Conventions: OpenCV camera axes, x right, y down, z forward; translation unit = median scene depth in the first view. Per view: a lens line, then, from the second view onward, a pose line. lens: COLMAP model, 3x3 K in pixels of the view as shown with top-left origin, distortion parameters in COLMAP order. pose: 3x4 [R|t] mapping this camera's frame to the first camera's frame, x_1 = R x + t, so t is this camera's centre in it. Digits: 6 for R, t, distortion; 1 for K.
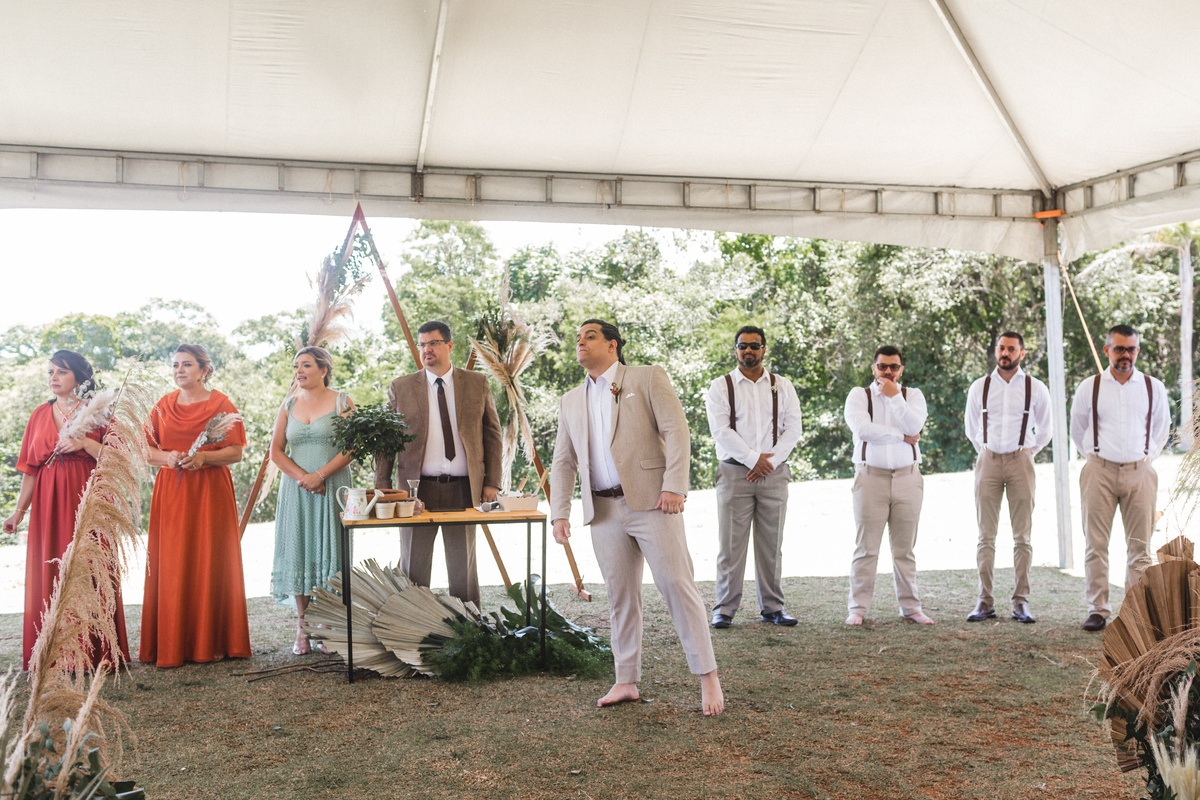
lens RADIAL K [[1227.6, 0, 627.6], [0, 1227.6, 394.8], [0, 0, 1]] dist [-0.001029, 0.000359]
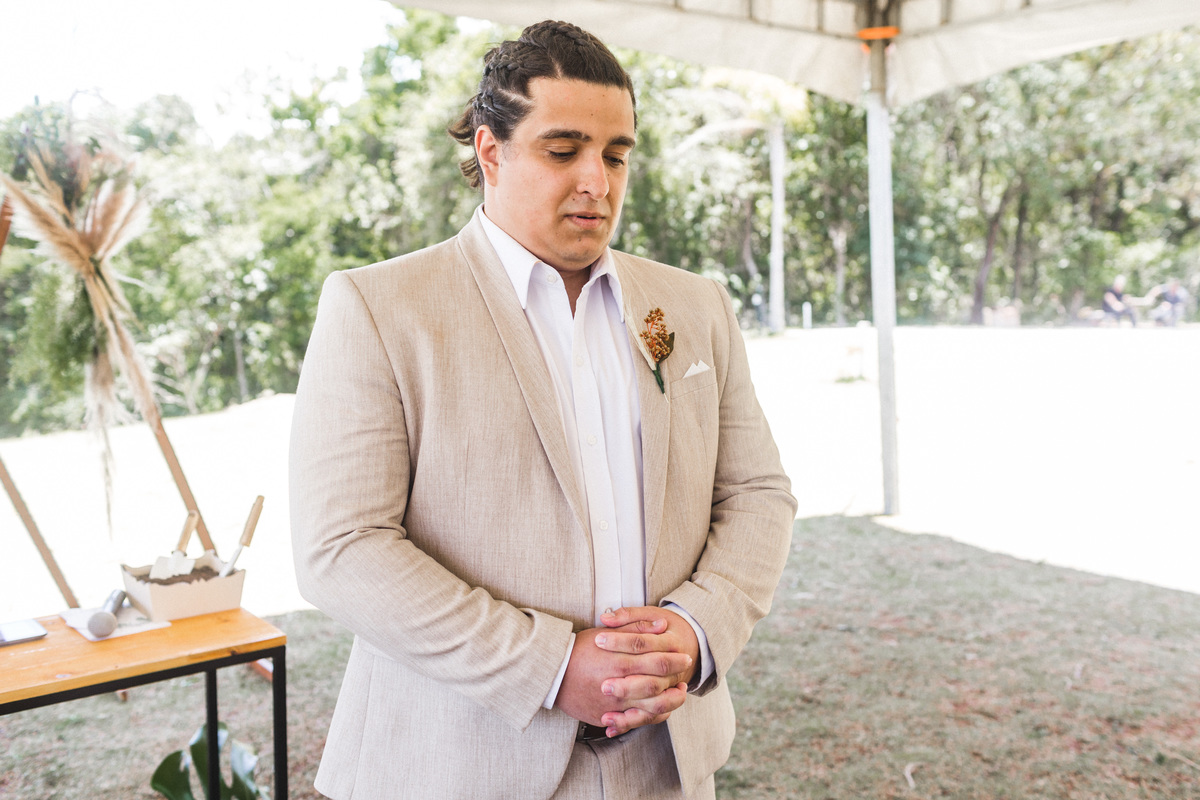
lens RADIAL K [[1152.4, 0, 600.0], [0, 1152.4, 400.0], [0, 0, 1]] dist [0.011304, -0.006415]
pose [[0.930294, -0.042476, 0.364346, -0.078281], [0.003062, 0.994138, 0.108080, -0.008102], [-0.366801, -0.099430, 0.924971, 0.499401]]
